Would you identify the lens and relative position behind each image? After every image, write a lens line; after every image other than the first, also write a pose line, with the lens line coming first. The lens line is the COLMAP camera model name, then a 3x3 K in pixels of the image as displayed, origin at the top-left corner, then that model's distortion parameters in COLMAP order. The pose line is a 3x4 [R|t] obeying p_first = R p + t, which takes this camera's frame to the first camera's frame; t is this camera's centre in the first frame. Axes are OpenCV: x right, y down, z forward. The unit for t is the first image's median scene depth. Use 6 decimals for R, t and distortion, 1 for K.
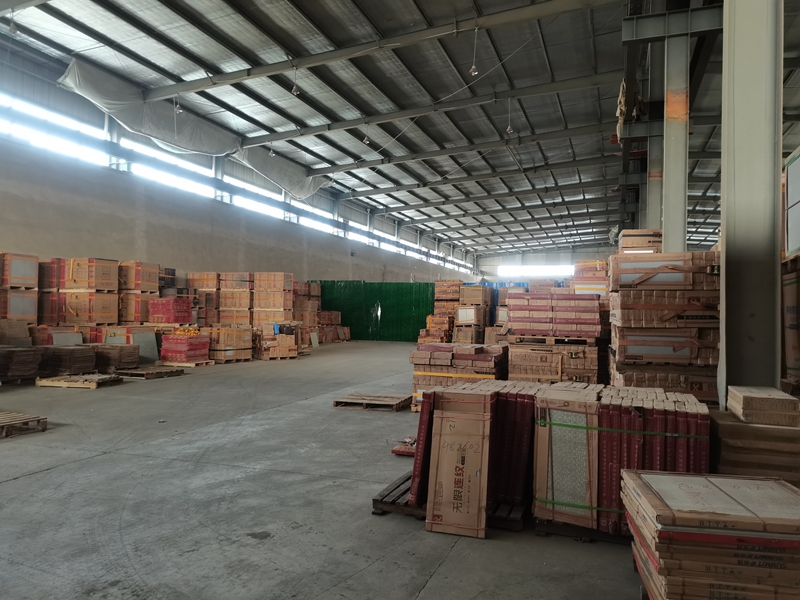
lens RADIAL K [[609.3, 0, 400.0], [0, 609.3, 300.0], [0, 0, 1]] dist [0.056299, -0.039163]
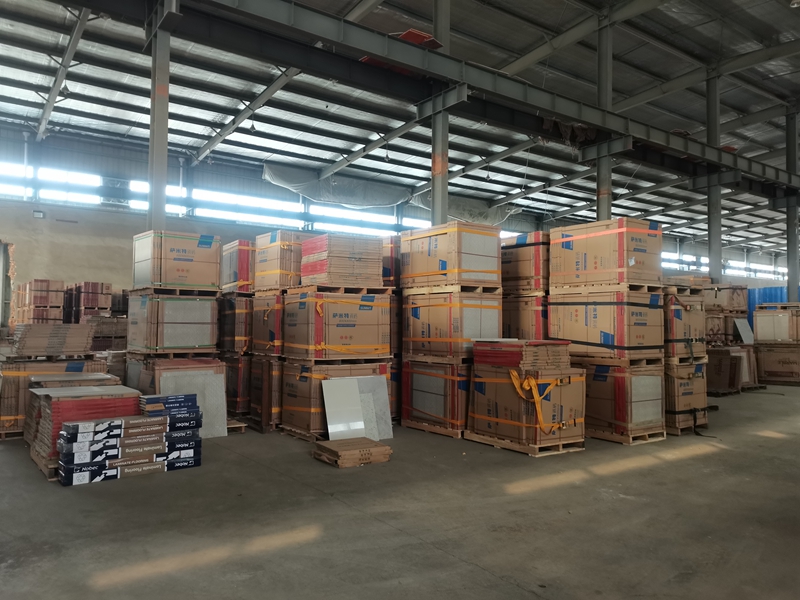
lens RADIAL K [[609.3, 0, 400.0], [0, 609.3, 300.0], [0, 0, 1]] dist [0.056299, -0.039163]
pose [[0.828567, -0.038801, -0.558543, 0.580046], [0.022961, 0.999111, -0.035345, 0.014485], [0.559418, 0.016462, 0.828722, -0.076480]]
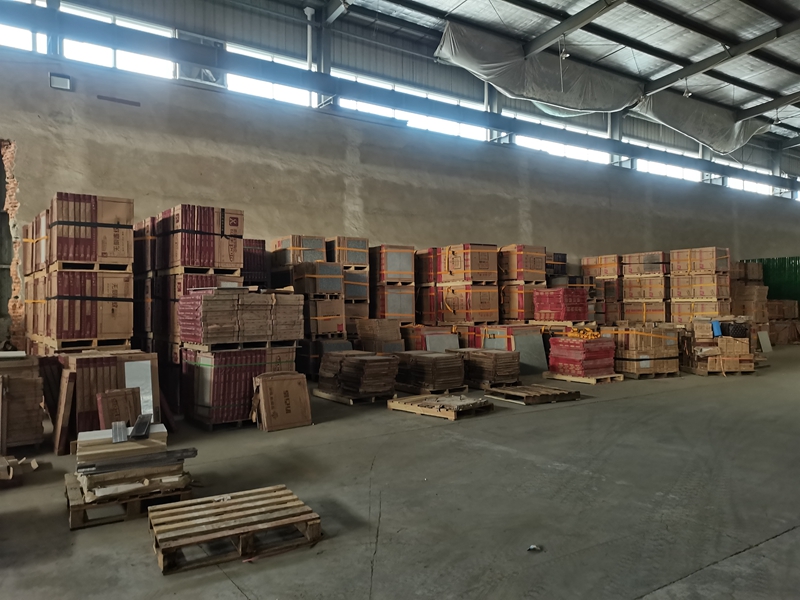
lens RADIAL K [[609.3, 0, 400.0], [0, 609.3, 300.0], [0, 0, 1]] dist [0.056299, -0.039163]
pose [[0.810384, -0.031564, -0.585048, -0.080110], [0.036968, 0.999313, -0.002707, 0.005572], [0.584731, -0.019434, 0.810994, 0.236303]]
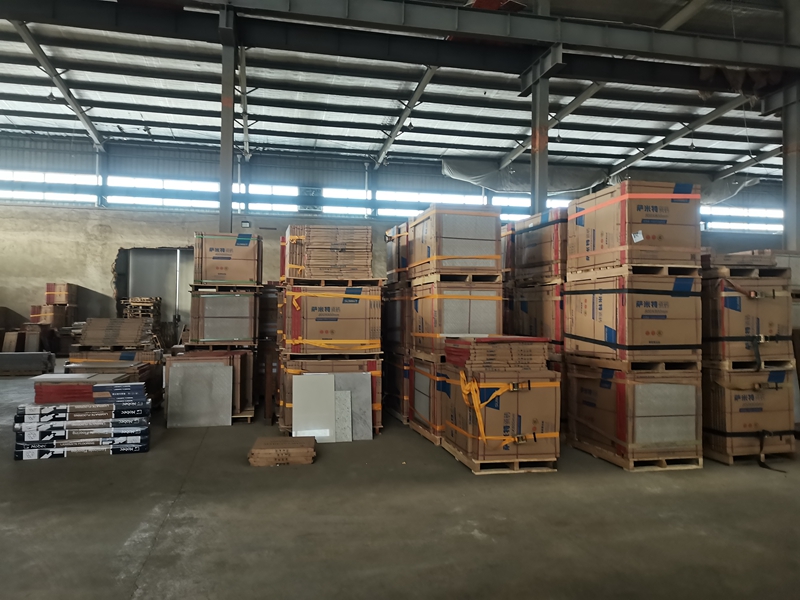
lens RADIAL K [[609.3, 0, 400.0], [0, 609.3, 300.0], [0, 0, 1]] dist [0.056299, -0.039163]
pose [[0.540284, -0.043800, -0.840342, 0.677845], [0.025613, 0.999038, -0.035604, 0.018922], [0.841093, -0.002287, 0.540886, 0.067815]]
